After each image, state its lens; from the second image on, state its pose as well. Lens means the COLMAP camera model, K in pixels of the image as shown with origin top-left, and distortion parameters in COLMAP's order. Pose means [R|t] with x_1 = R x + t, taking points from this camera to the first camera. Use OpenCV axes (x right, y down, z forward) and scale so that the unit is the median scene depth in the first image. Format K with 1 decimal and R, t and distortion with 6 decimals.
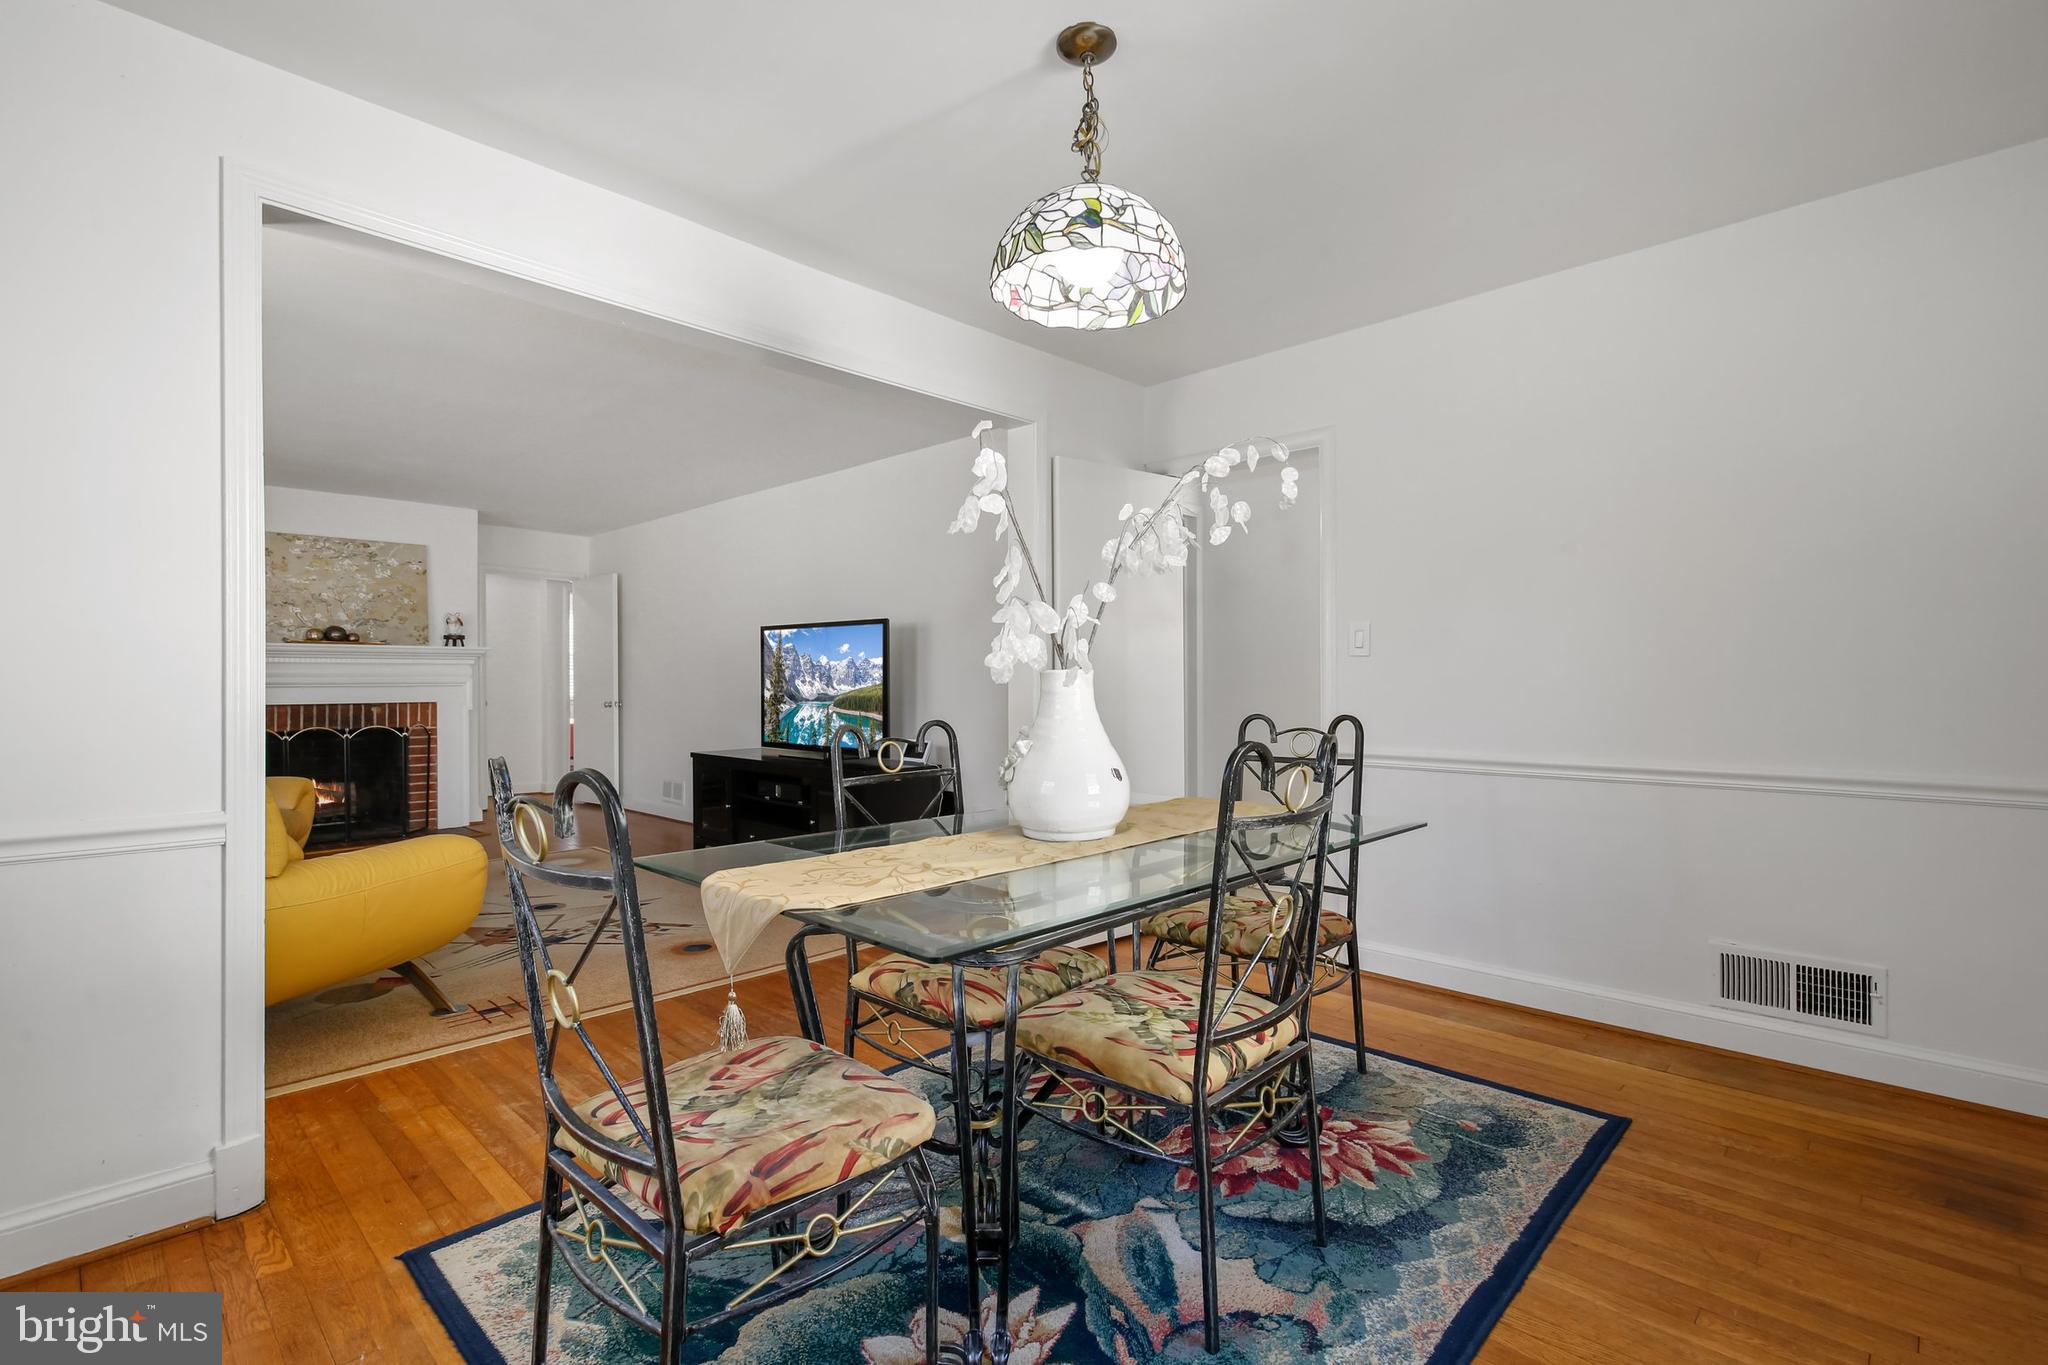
lens RADIAL K [[936.2, 0, 1015.6], [0, 936.2, 684.1], [0, 0, 1]] dist [0.007619, -0.004203]
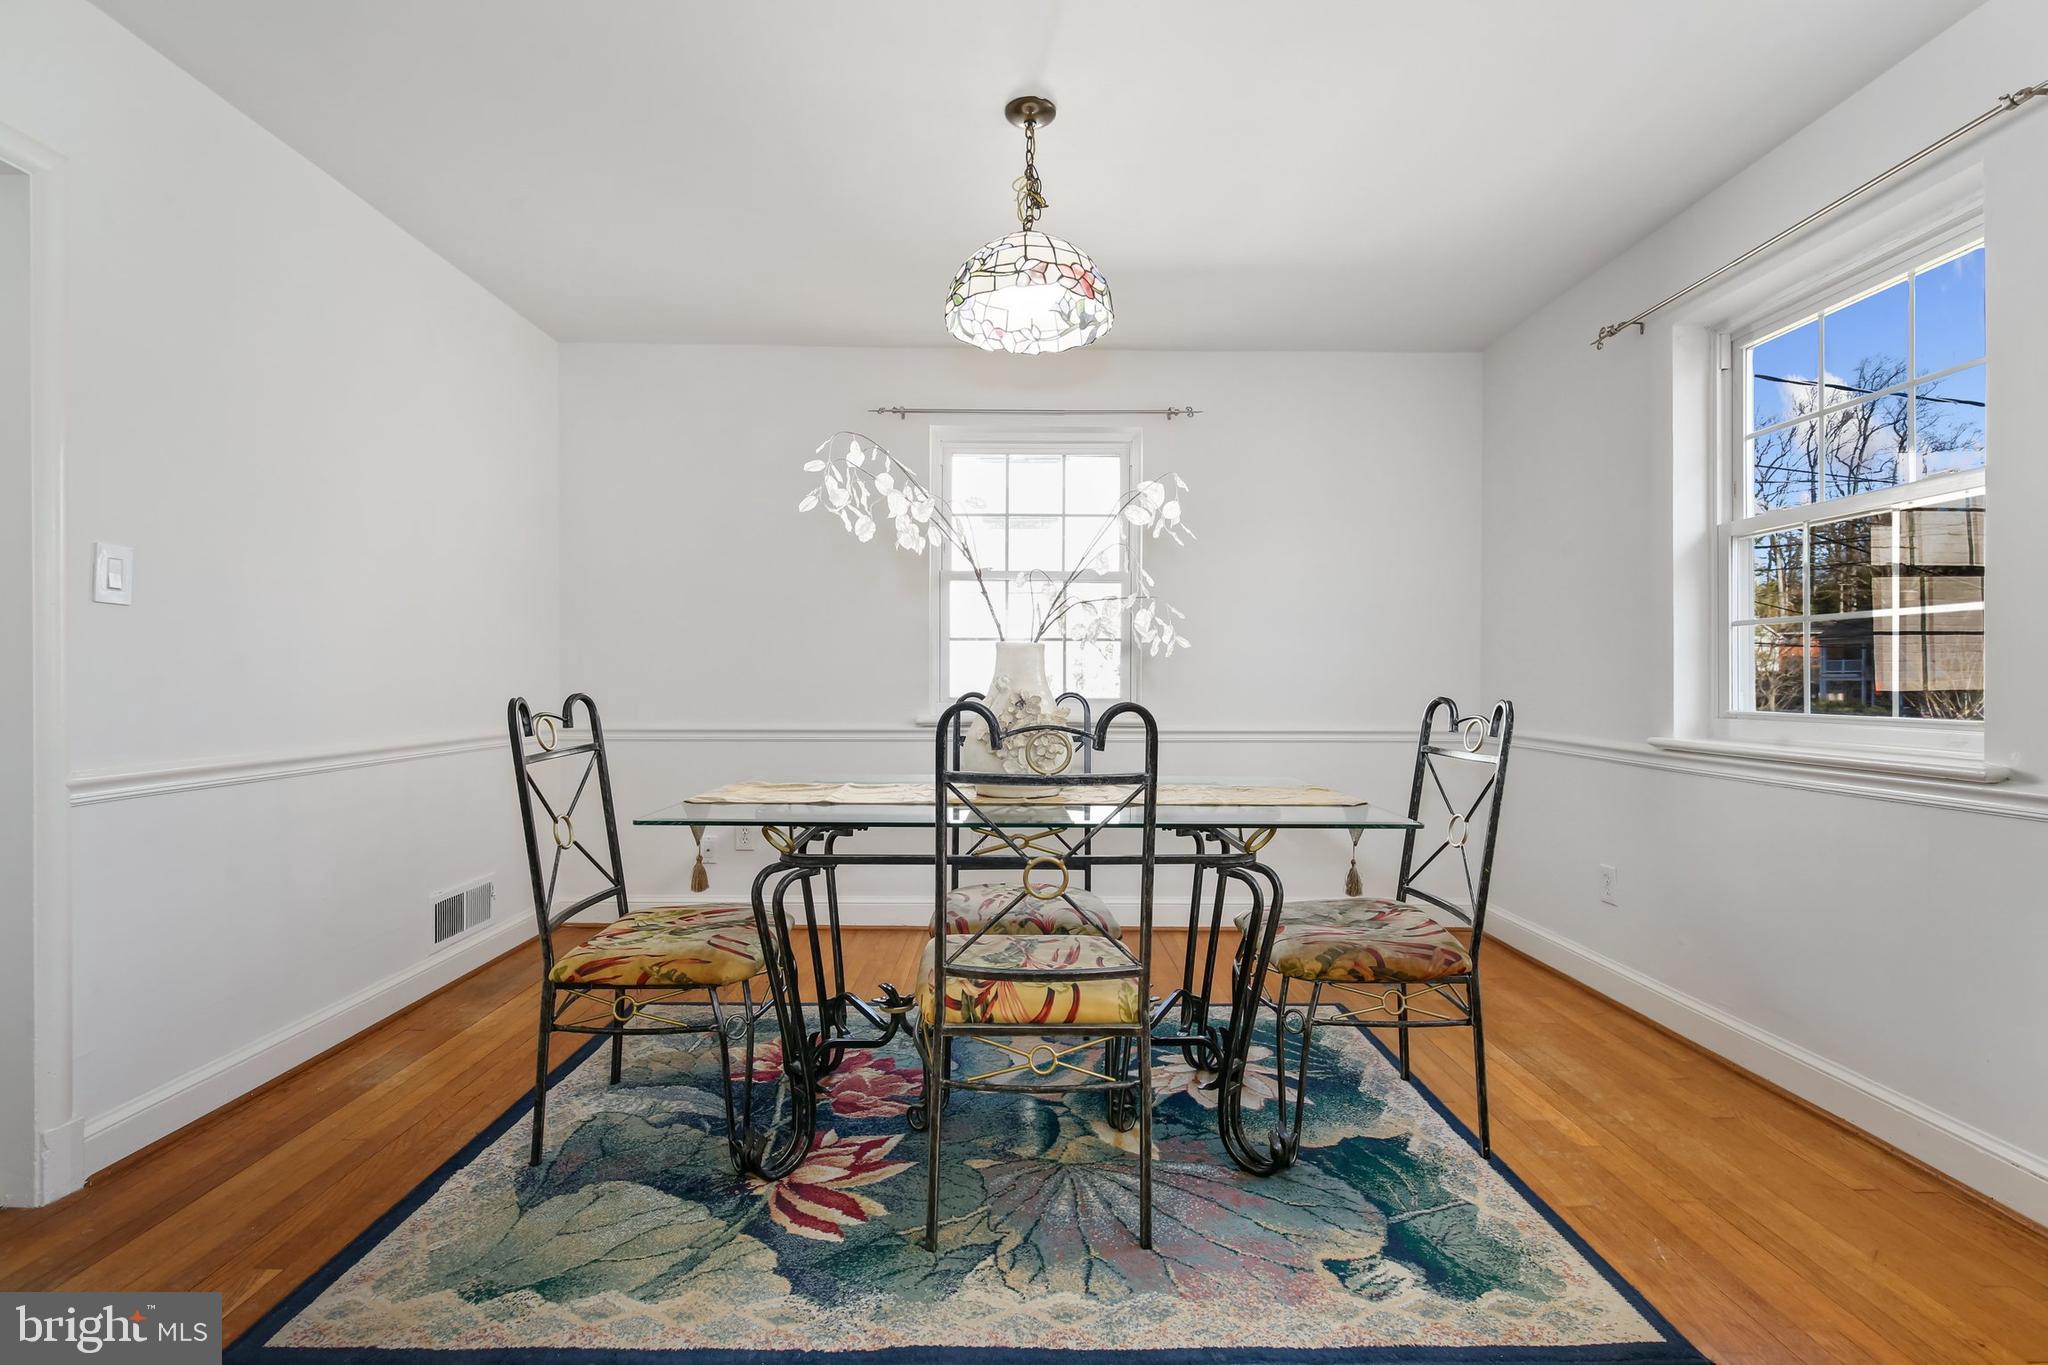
lens RADIAL K [[936.2, 0, 1023.0], [0, 936.2, 687.3], [0, 0, 1]] dist [0.007619, -0.004203]
pose [[-0.703740, -0.005204, 0.710439, -0.220880], [0.001902, 0.999956, 0.009209, 0.008127], [-0.710455, 0.007832, -0.703699, 0.539151]]
